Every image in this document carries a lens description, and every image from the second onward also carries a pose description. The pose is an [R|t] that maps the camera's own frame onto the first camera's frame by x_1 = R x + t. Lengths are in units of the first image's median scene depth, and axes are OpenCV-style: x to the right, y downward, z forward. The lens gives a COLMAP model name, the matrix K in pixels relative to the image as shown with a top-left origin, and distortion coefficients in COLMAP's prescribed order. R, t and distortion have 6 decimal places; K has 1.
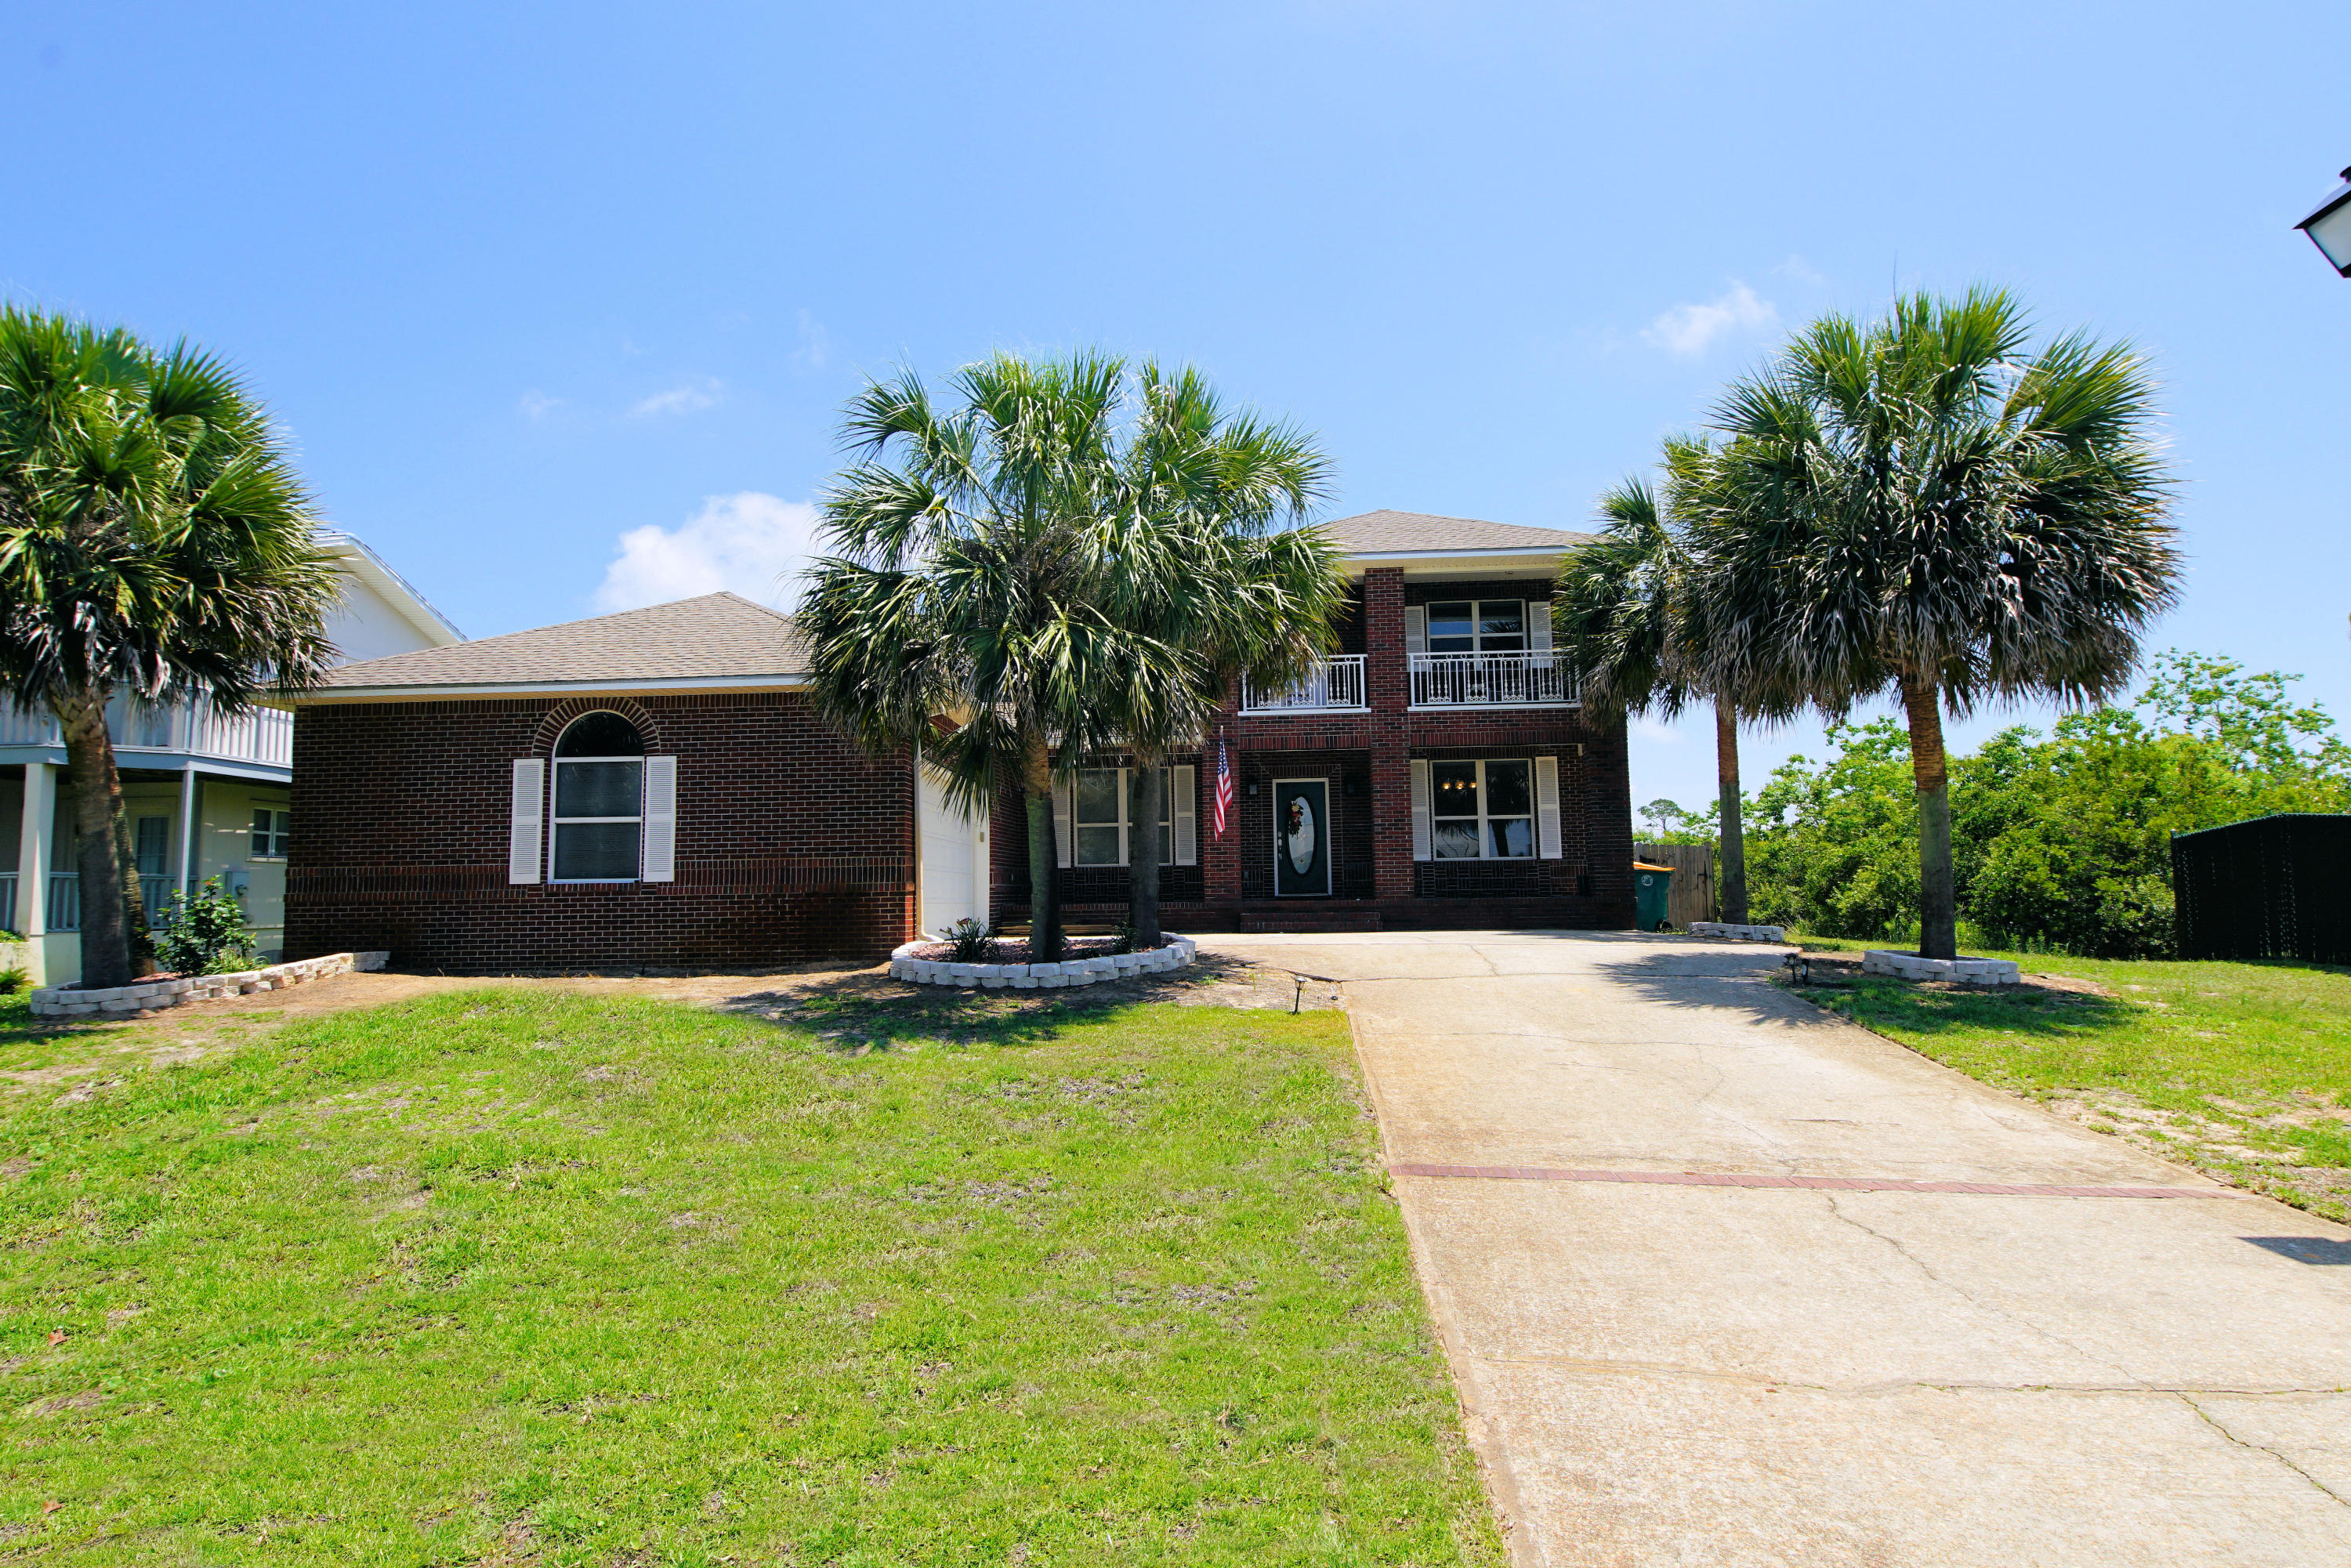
lens RADIAL K [[1262.7, 0, 1153.4], [0, 1262.7, 780.9], [0, 0, 1]] dist [0.038649, -0.038203]
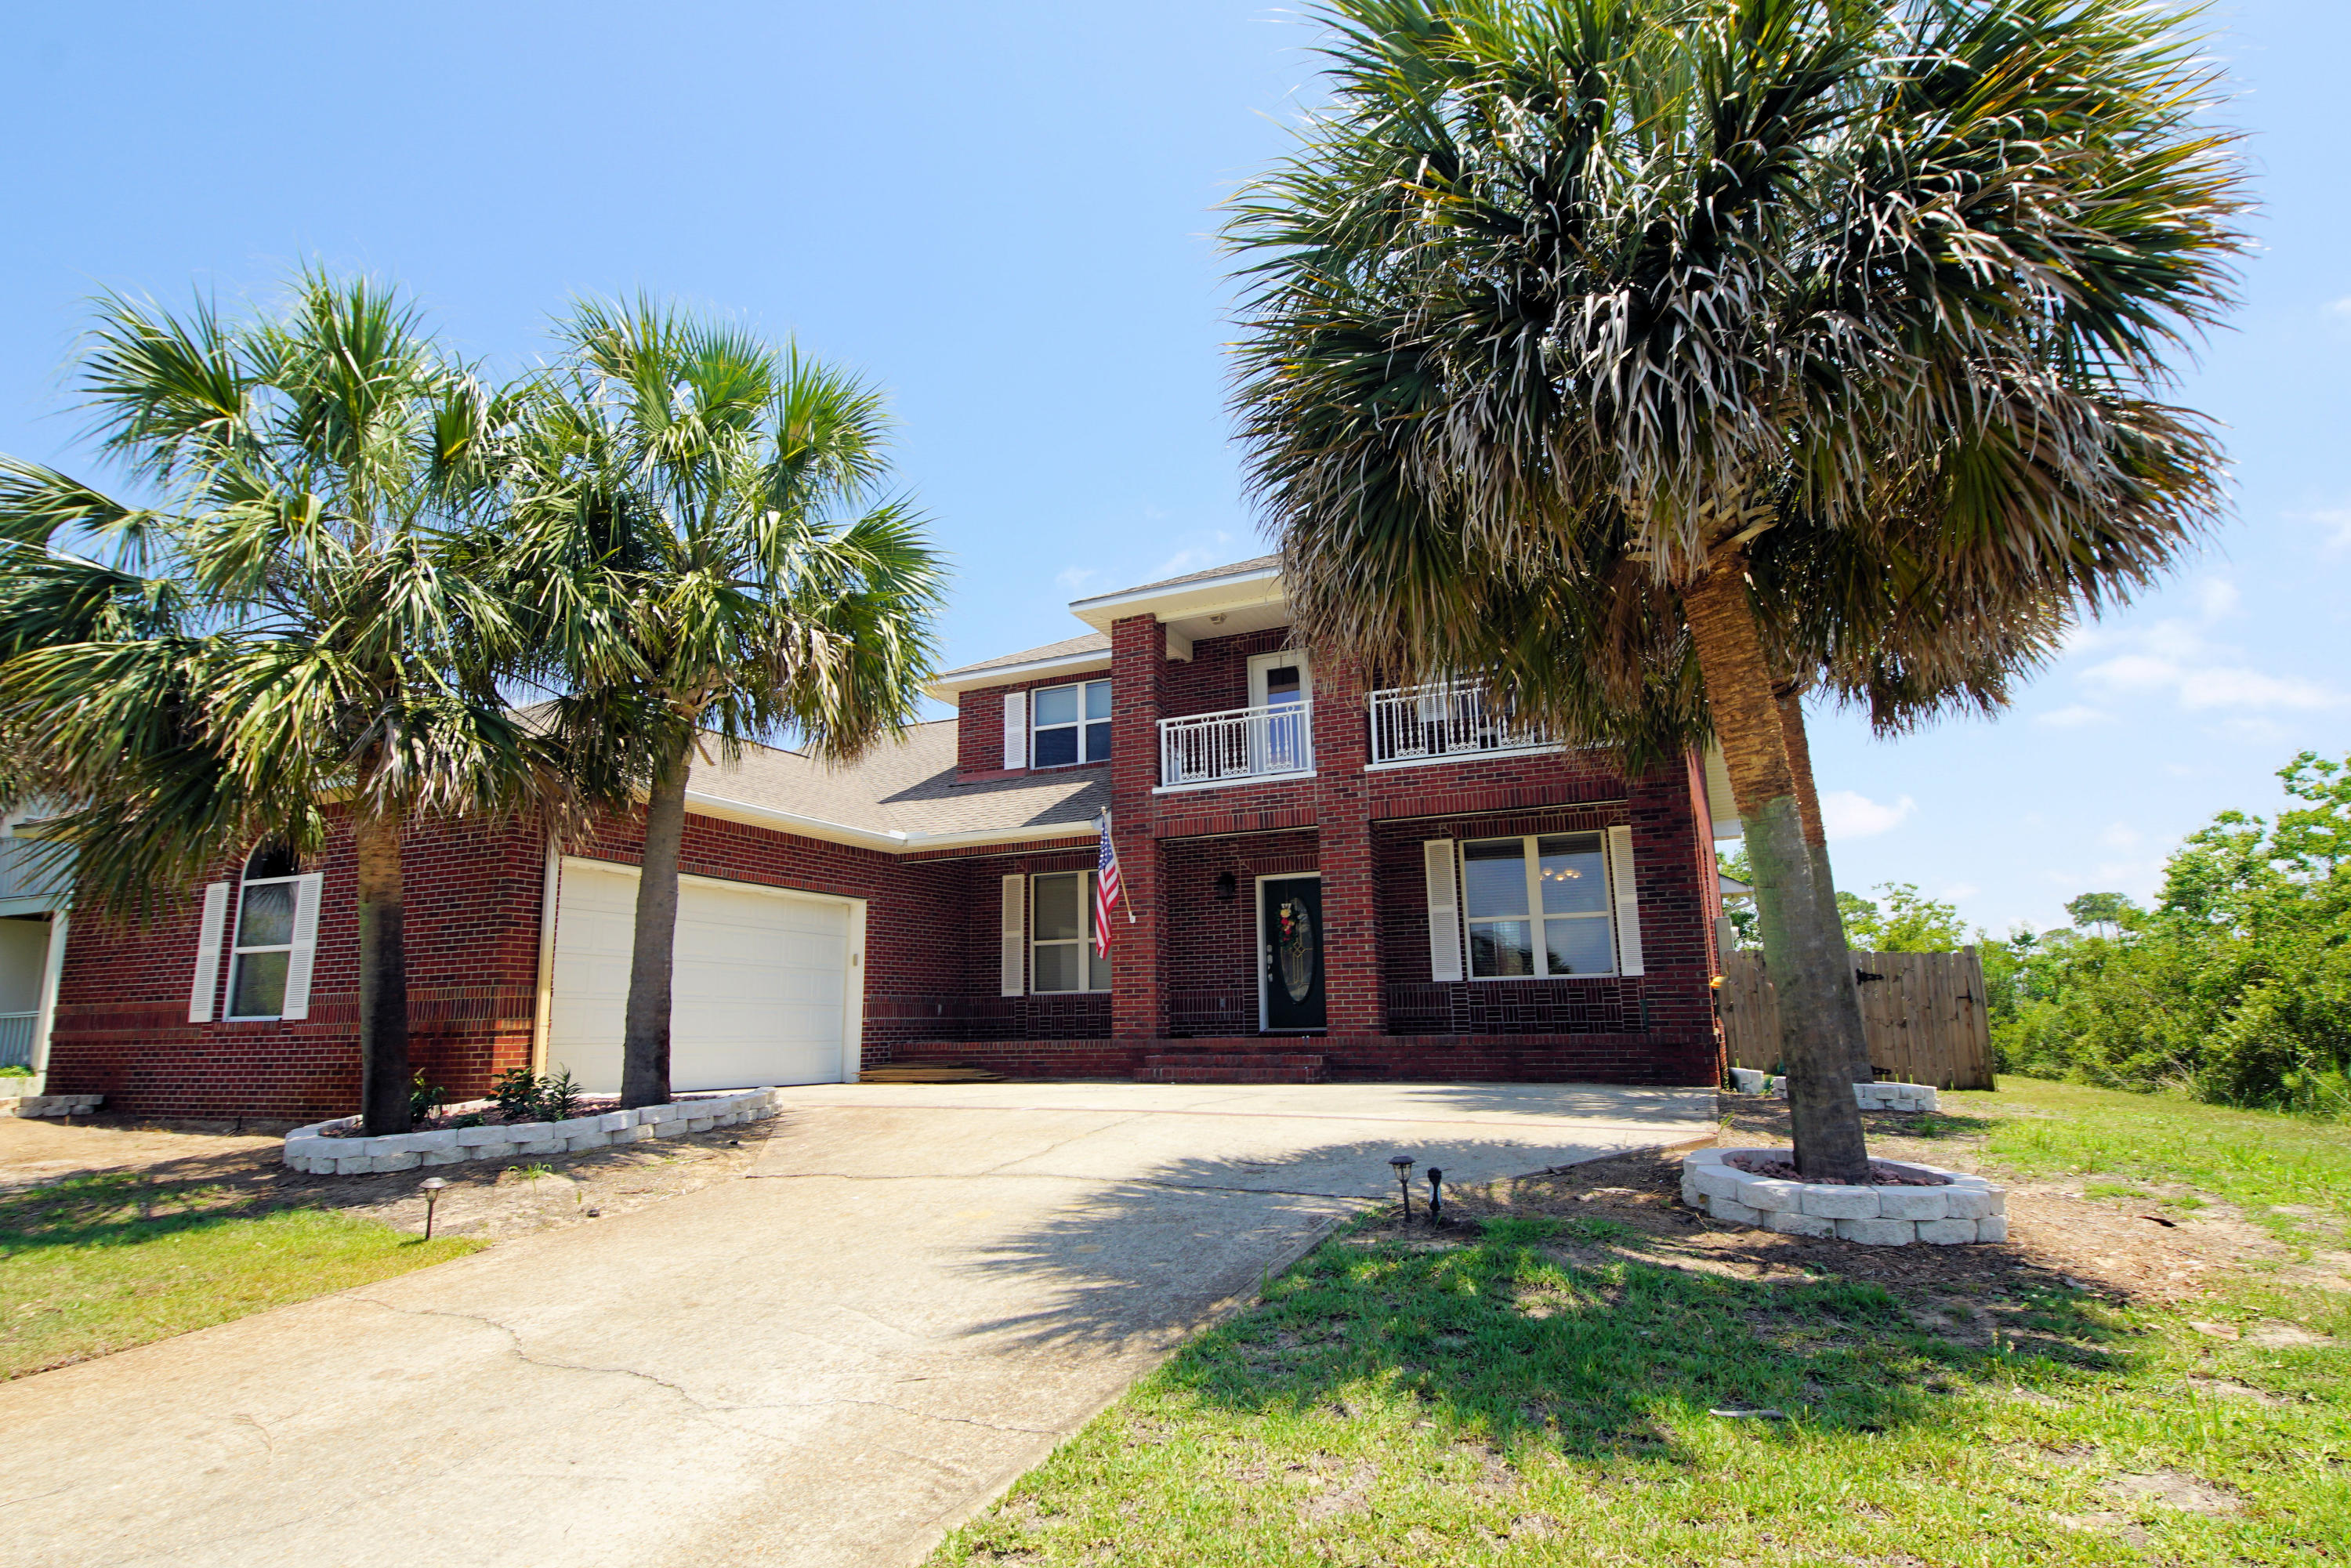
lens RADIAL K [[1262.7, 0, 1153.4], [0, 1262.7, 780.9], [0, 0, 1]] dist [0.038649, -0.038203]
pose [[0.932071, -0.071290, -0.355193, 0.464663], [0.035046, 0.993592, -0.107459, 0.031755], [0.360578, 0.087711, 0.928596, 0.388411]]
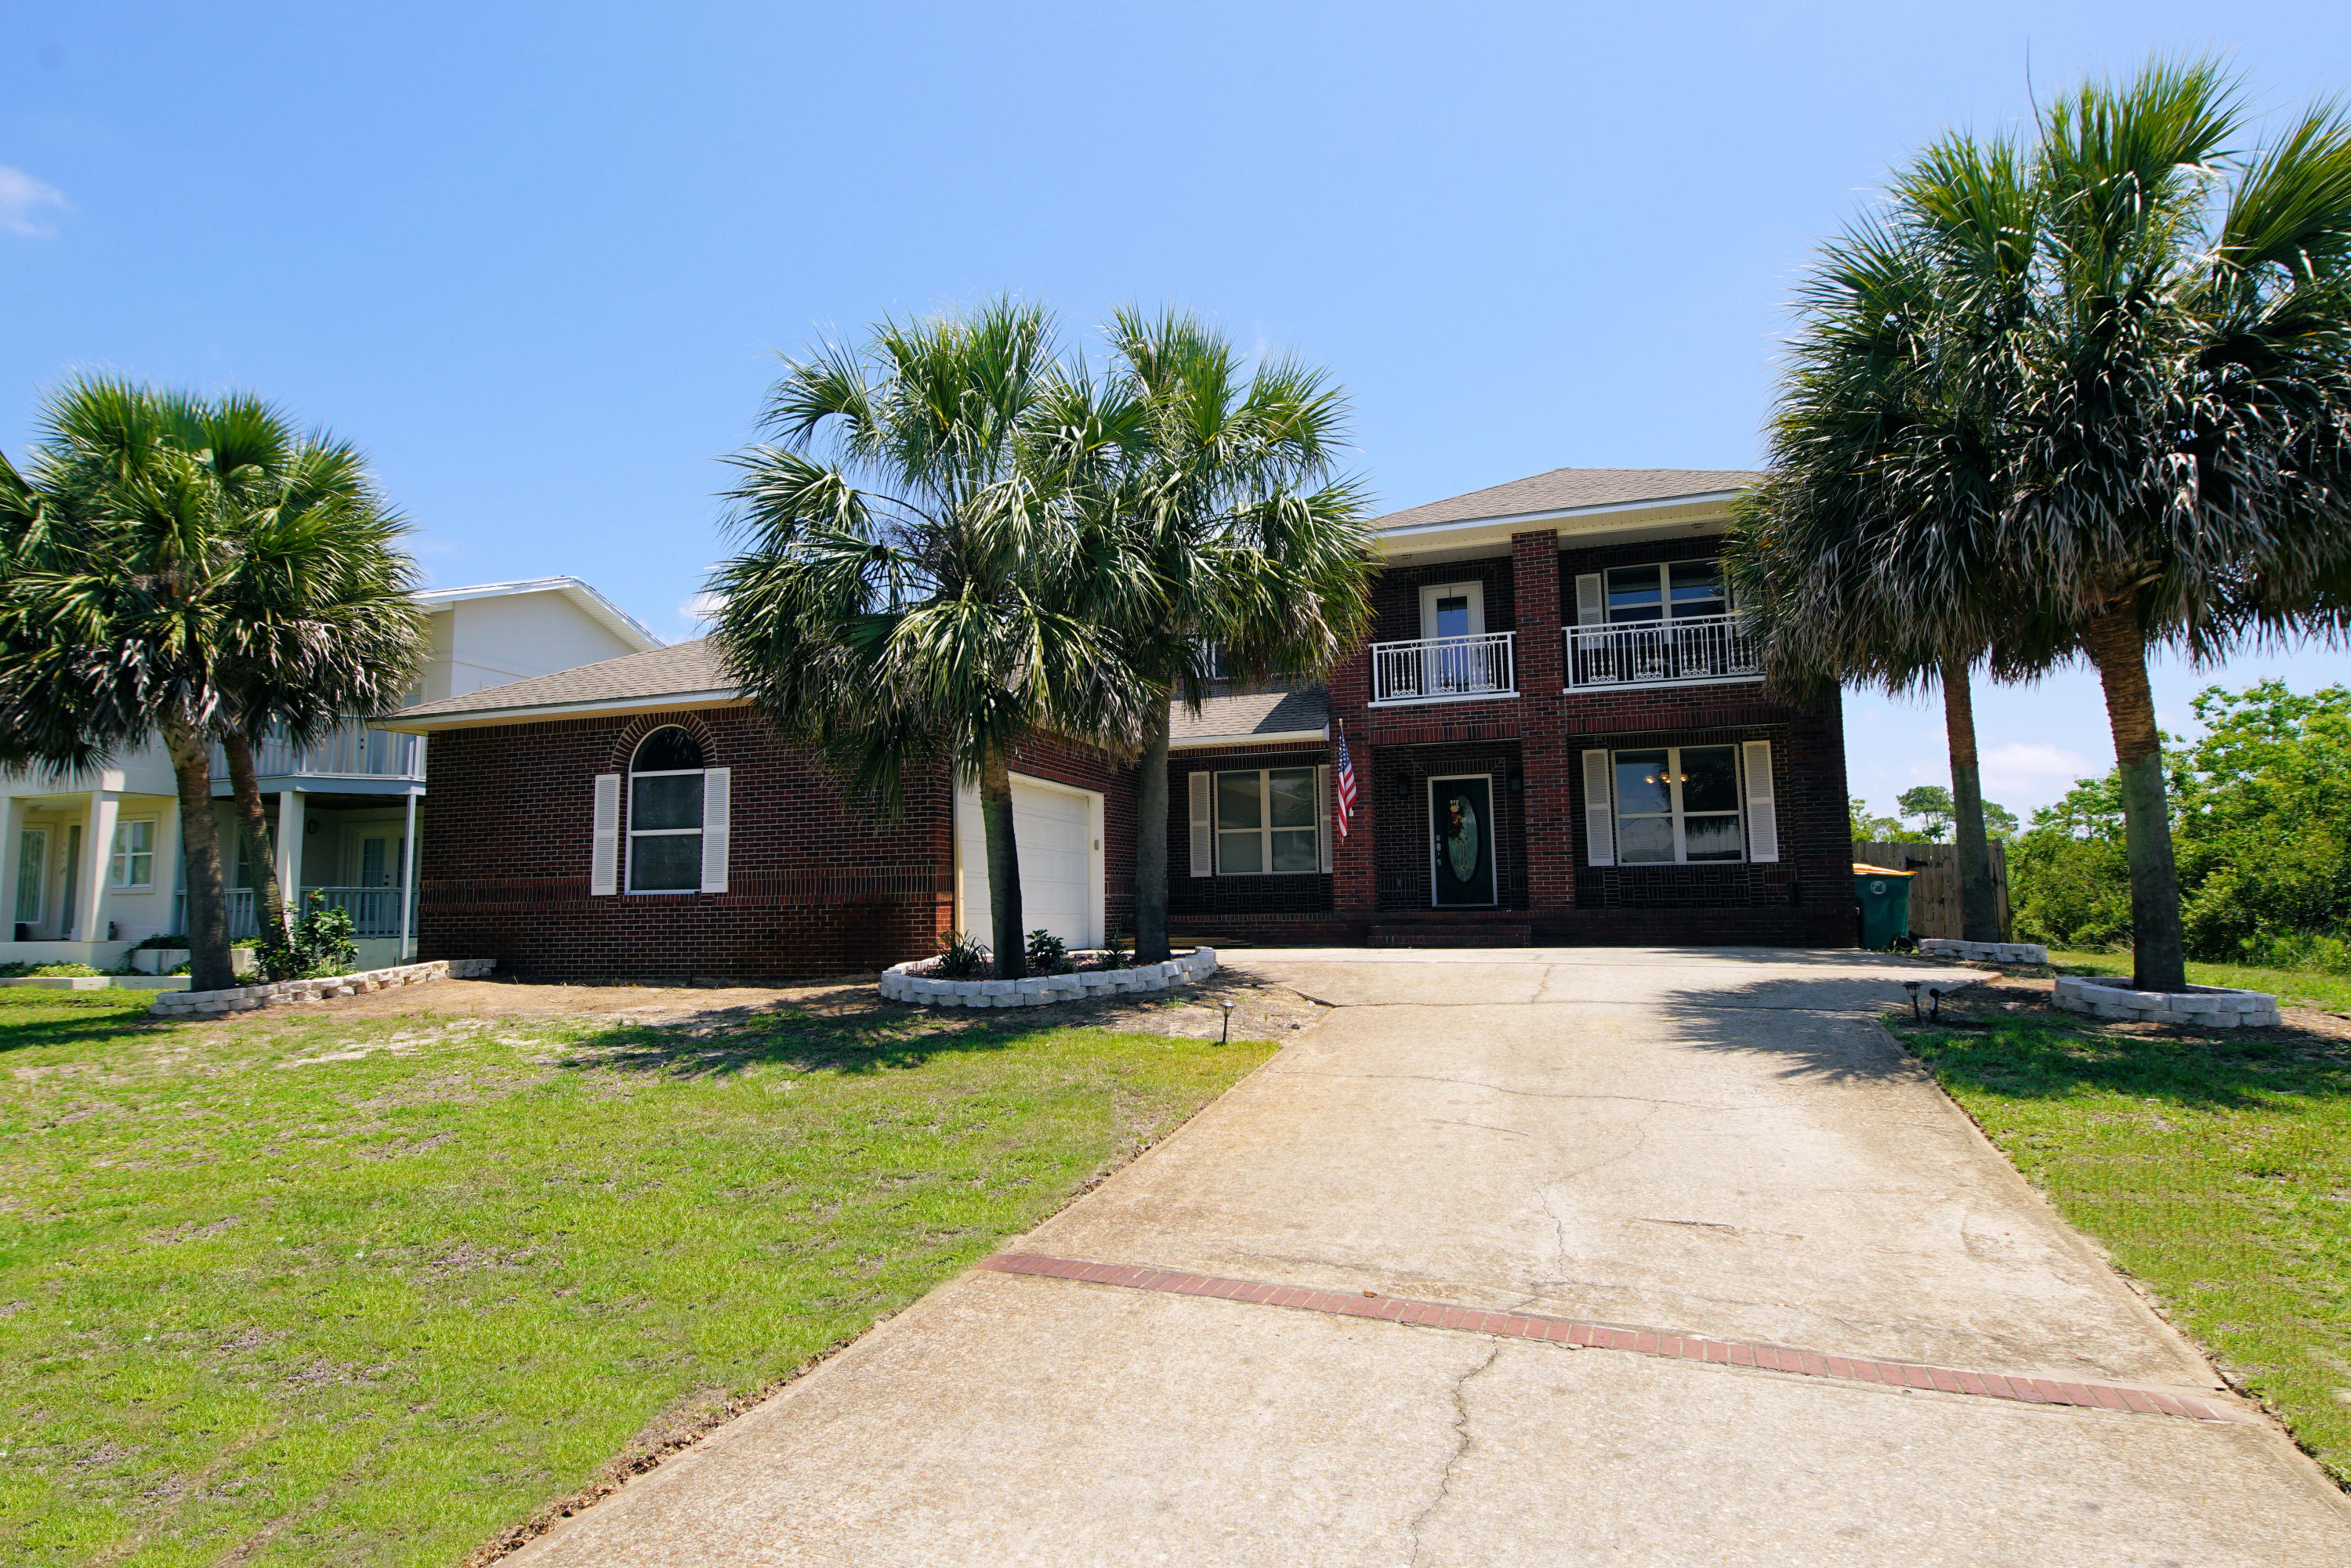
lens RADIAL K [[1262.7, 0, 1153.4], [0, 1262.7, 780.9], [0, 0, 1]] dist [0.038649, -0.038203]
pose [[0.965632, -0.026452, -0.258562, 0.206123], [0.024263, 0.999638, -0.011655, 0.010920], [0.258776, 0.004981, 0.965924, 0.116294]]
